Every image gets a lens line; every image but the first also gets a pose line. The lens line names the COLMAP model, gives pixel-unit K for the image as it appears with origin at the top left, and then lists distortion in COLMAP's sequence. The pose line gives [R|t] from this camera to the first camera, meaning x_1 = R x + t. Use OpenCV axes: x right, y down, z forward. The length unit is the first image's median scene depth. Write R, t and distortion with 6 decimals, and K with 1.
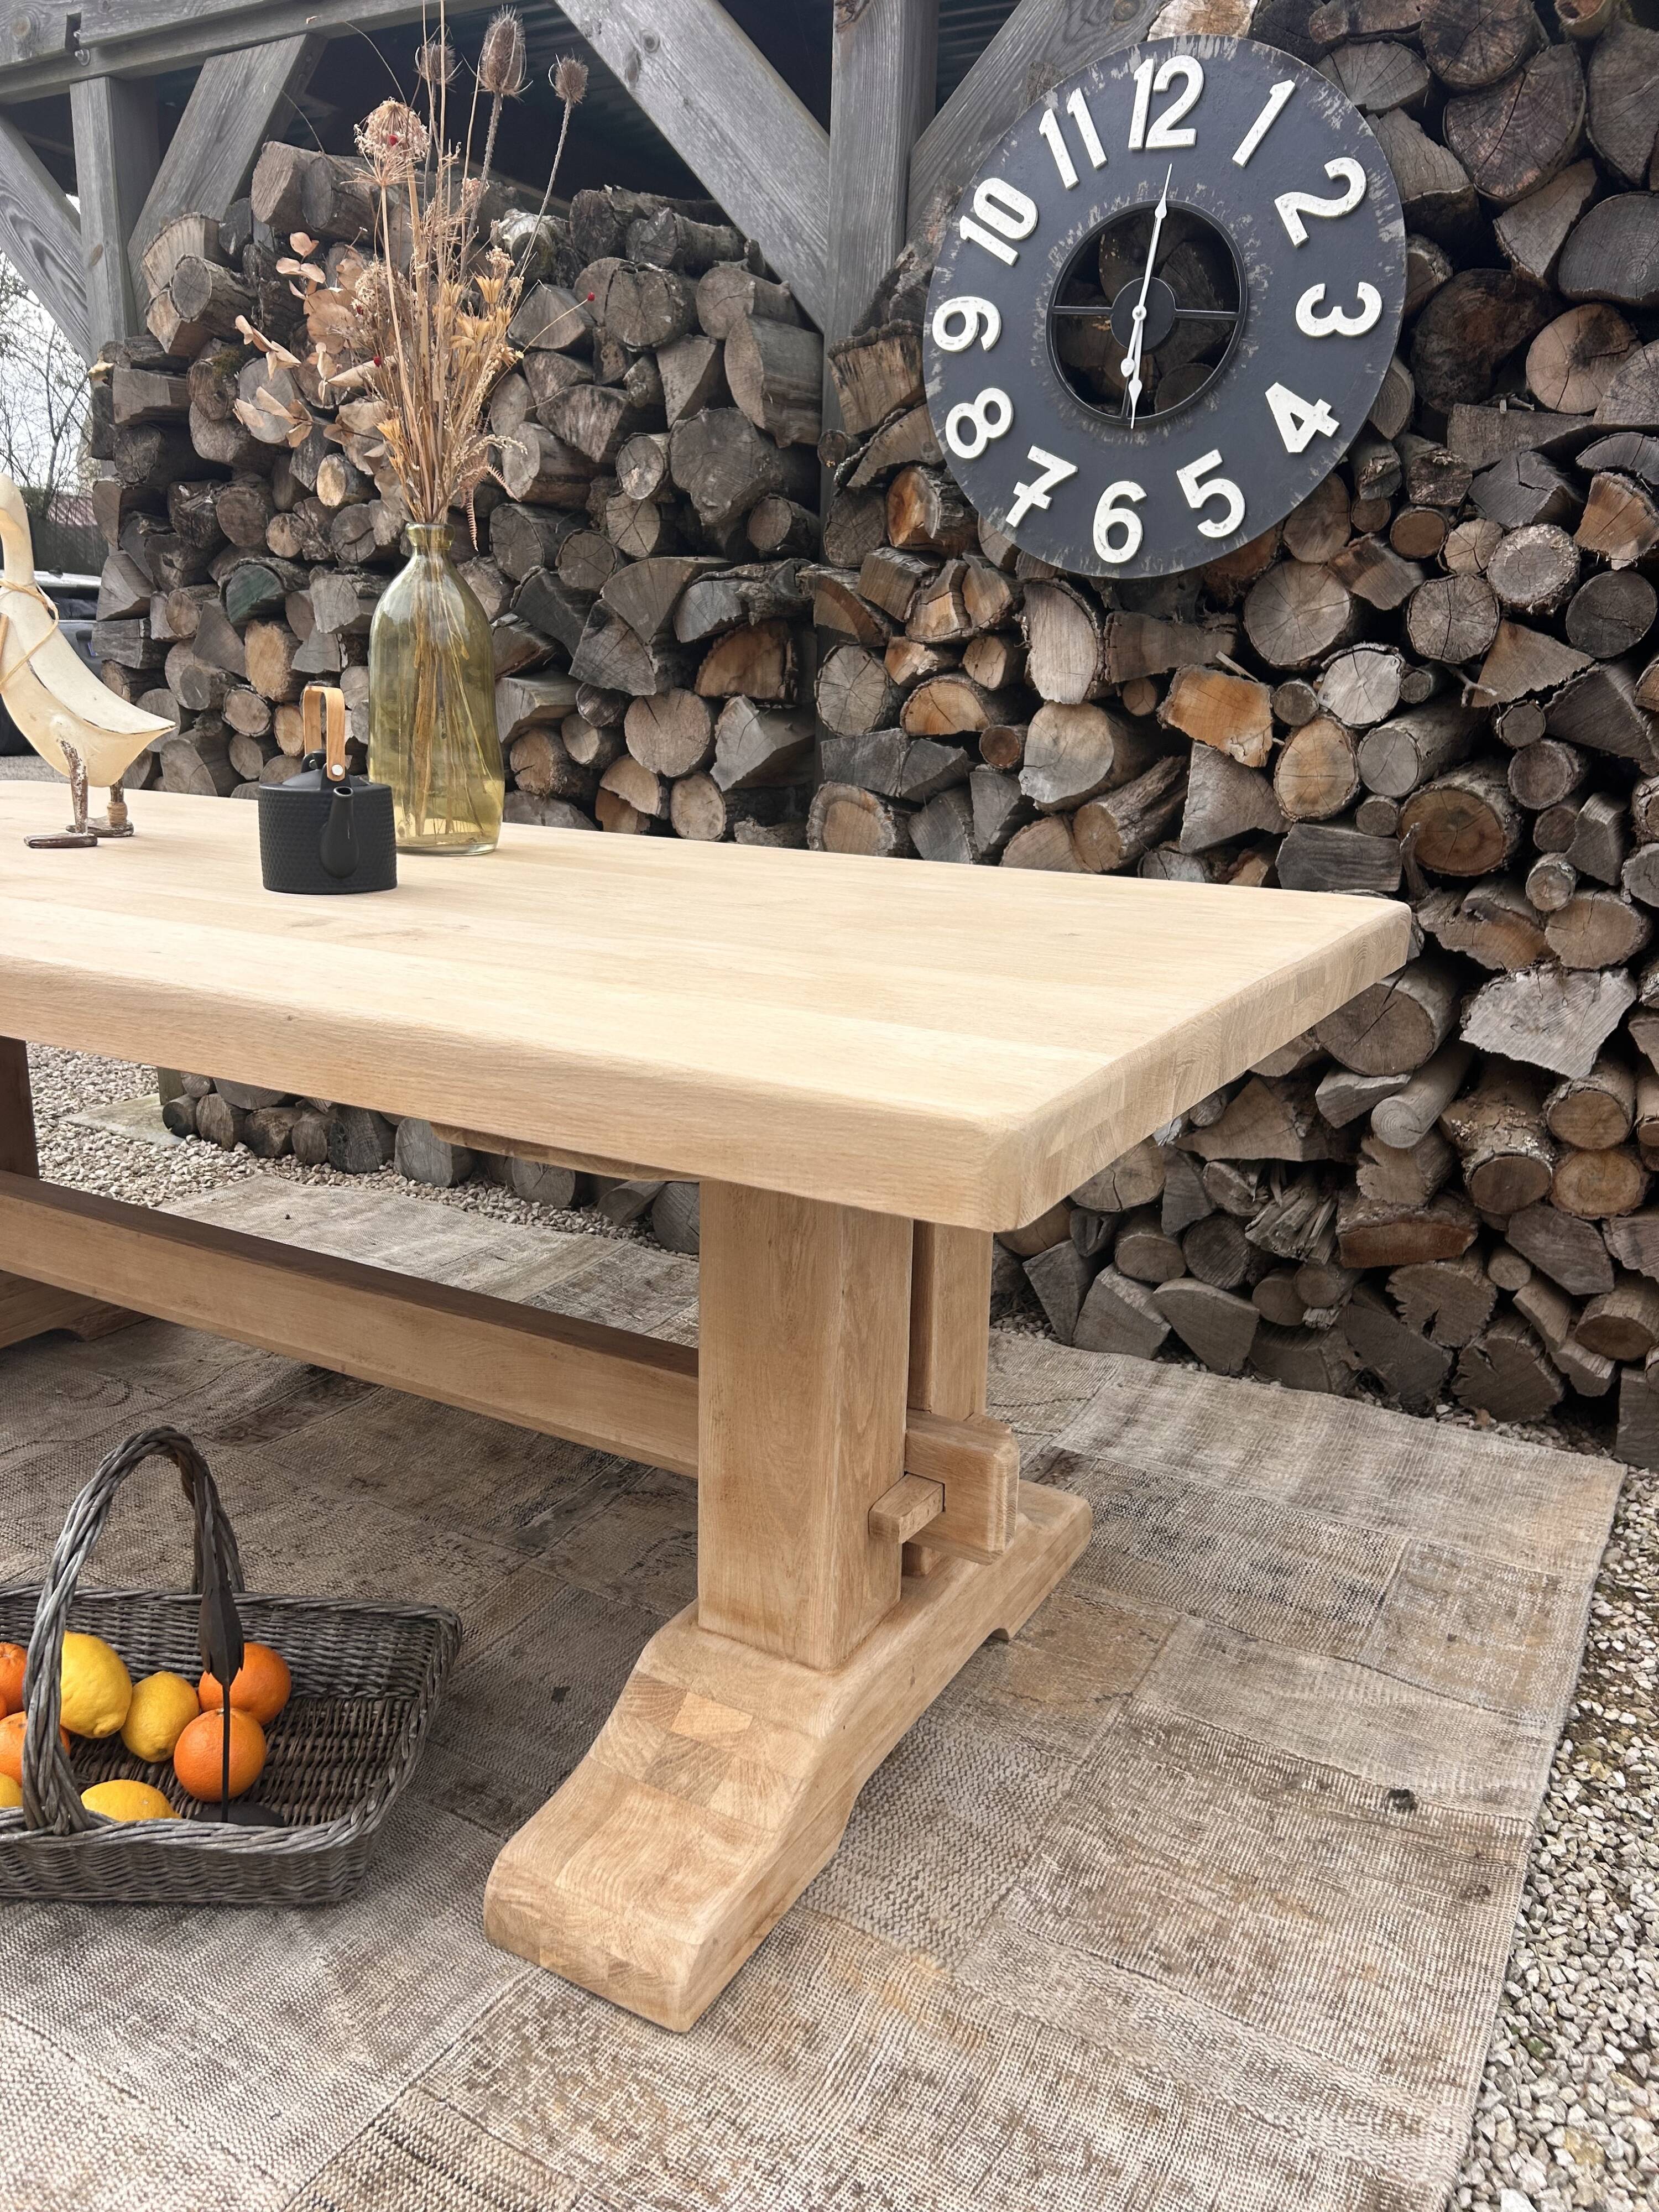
lens RADIAL K [[1666.4, 0, 832.3], [0, 1666.4, 1115.7], [0, 0, 1]] dist [0.045646, -0.046540]
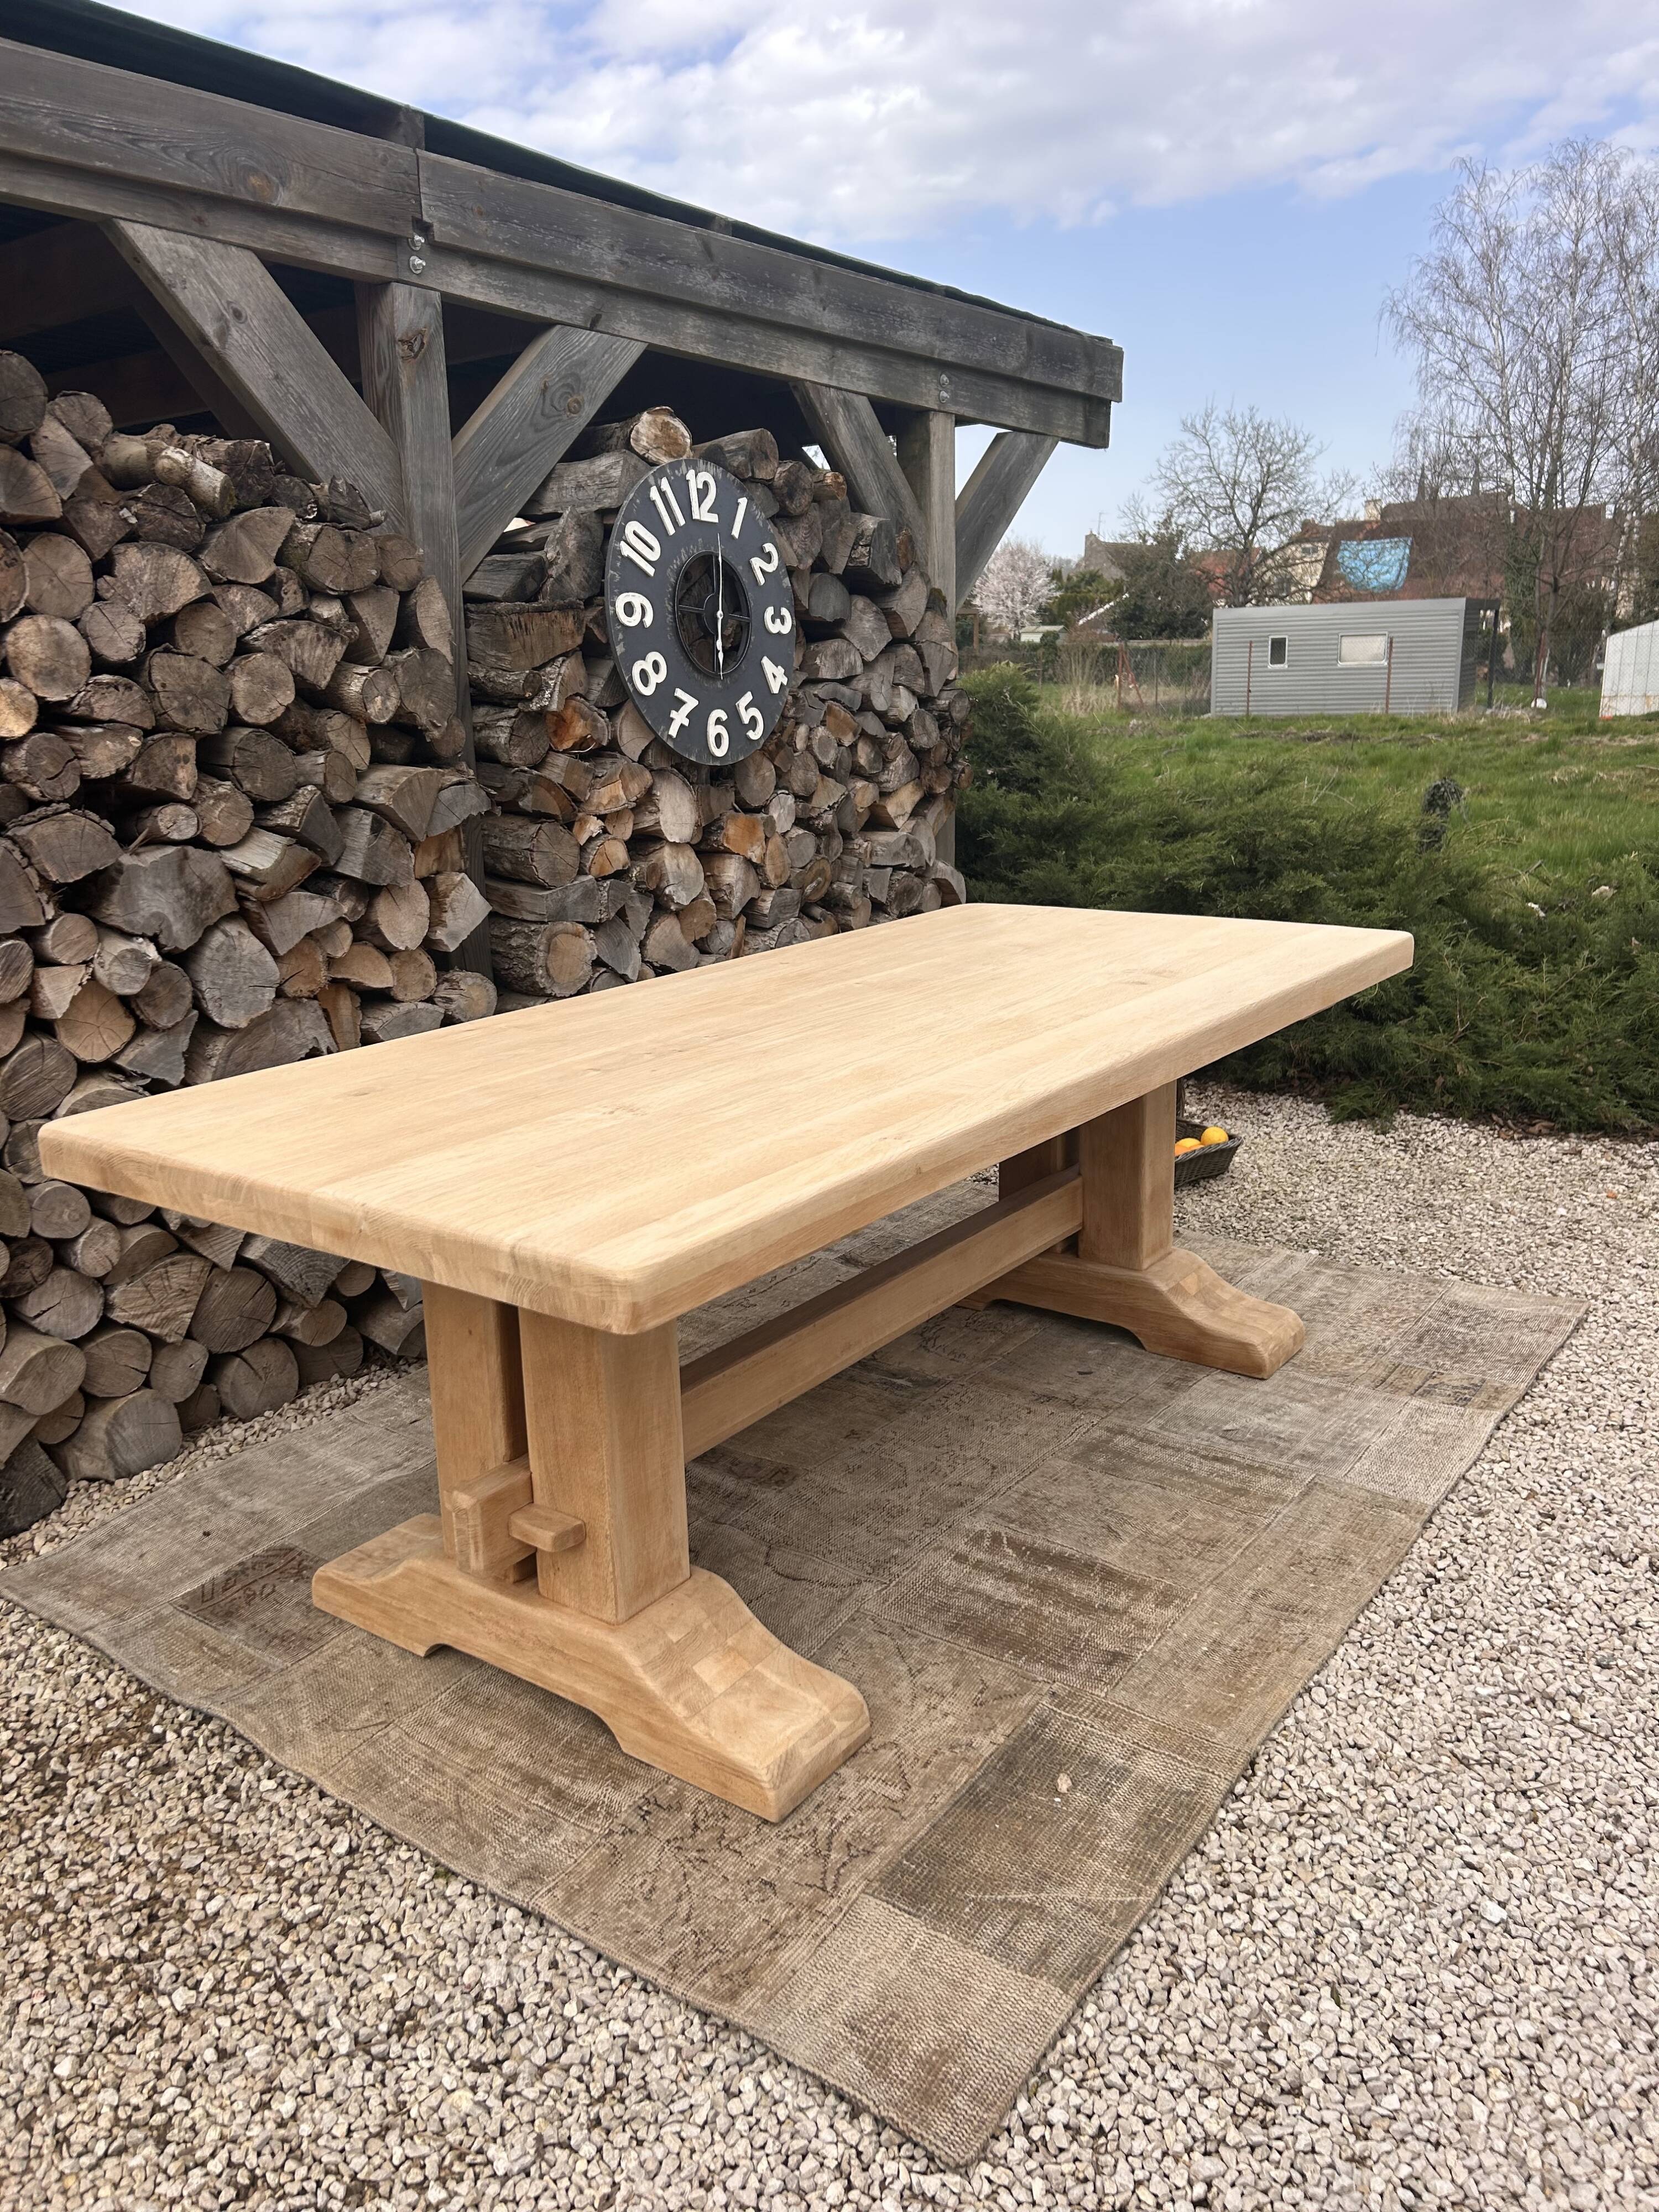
lens RADIAL K [[1665.3, 0, 816.3], [0, 1665.3, 1116.2], [0, 0, 1]] dist [0.035998, -0.025243]
pose [[0.115440, -0.282829, 0.952198, -1.495178], [0.292029, 0.925907, 0.239615, -0.363887], [-0.949417, 0.250408, 0.189481, 0.675072]]
